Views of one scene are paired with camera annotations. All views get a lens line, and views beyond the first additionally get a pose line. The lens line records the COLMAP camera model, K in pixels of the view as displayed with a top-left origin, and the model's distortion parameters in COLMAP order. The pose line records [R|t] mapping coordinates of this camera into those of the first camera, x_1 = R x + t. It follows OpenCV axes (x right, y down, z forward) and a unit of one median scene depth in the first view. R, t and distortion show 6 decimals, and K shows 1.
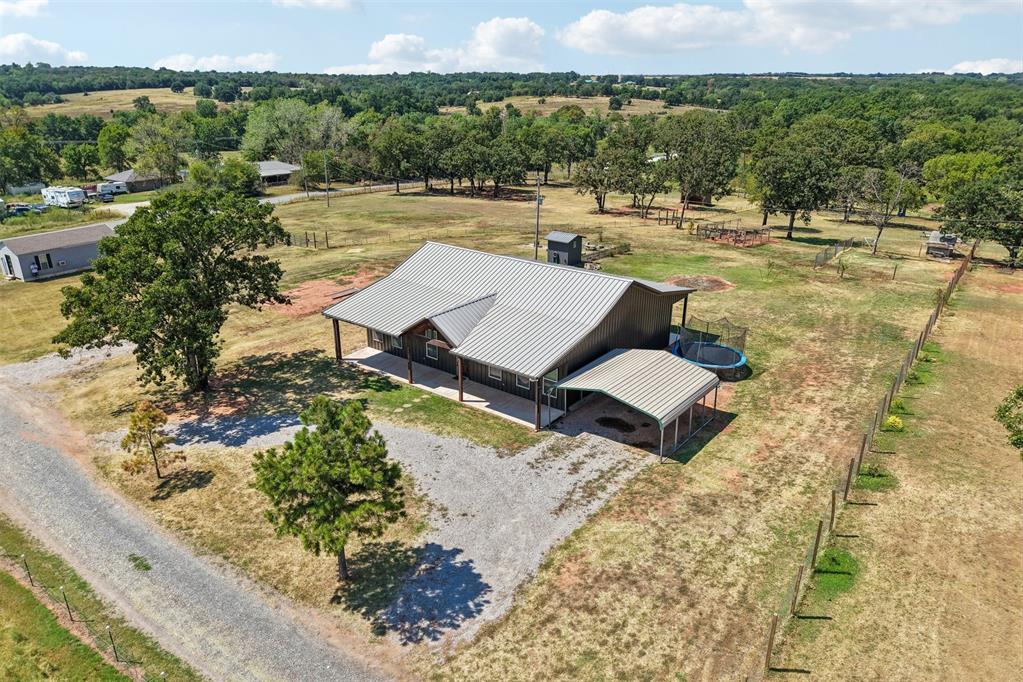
lens RADIAL K [[688.9, 0, 515.5], [0, 688.9, 337.0], [0, 0, 1]] dist [0.009176, -0.004632]
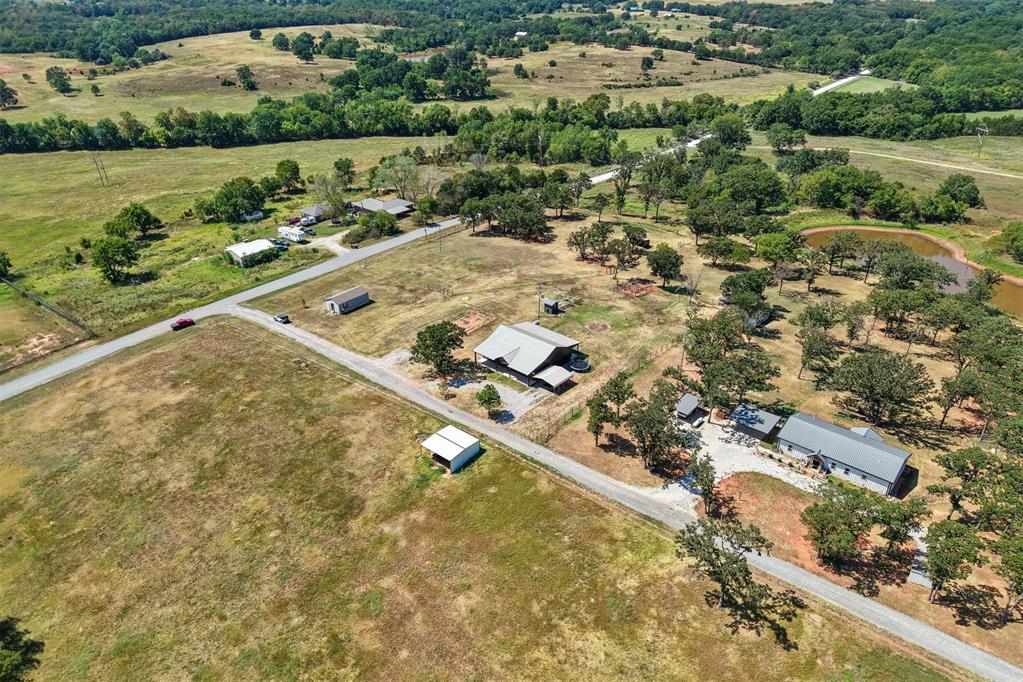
lens RADIAL K [[703.7, 0, 518.9], [0, 703.7, 339.8], [0, 0, 1]] dist [0.008475, -0.001399]
pose [[0.998064, 0.026279, -0.056367, 0.189729], [-0.018338, 0.990396, 0.137040, -0.665085], [0.059427, -0.135742, 0.988960, -2.910086]]
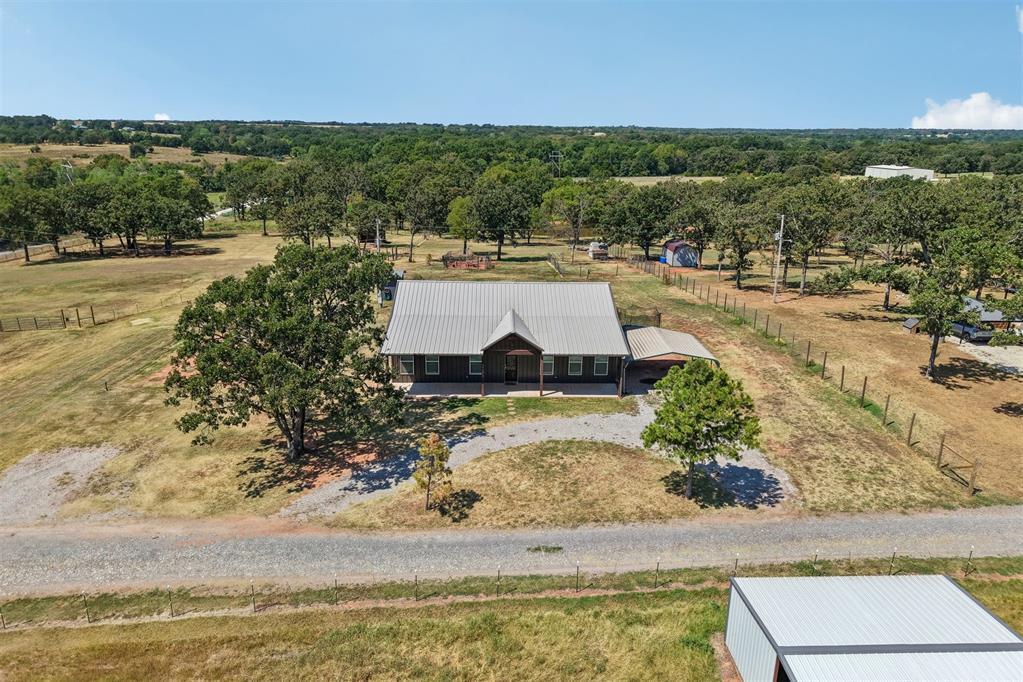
lens RADIAL K [[688.9, 0, 515.5], [0, 688.9, 337.0], [0, 0, 1]] dist [0.009176, -0.004632]
pose [[0.782059, -0.172220, 0.598936, -0.831485], [0.208491, 0.977983, 0.008976, -0.029705], [-0.587296, 0.117853, 0.800746, 0.040481]]
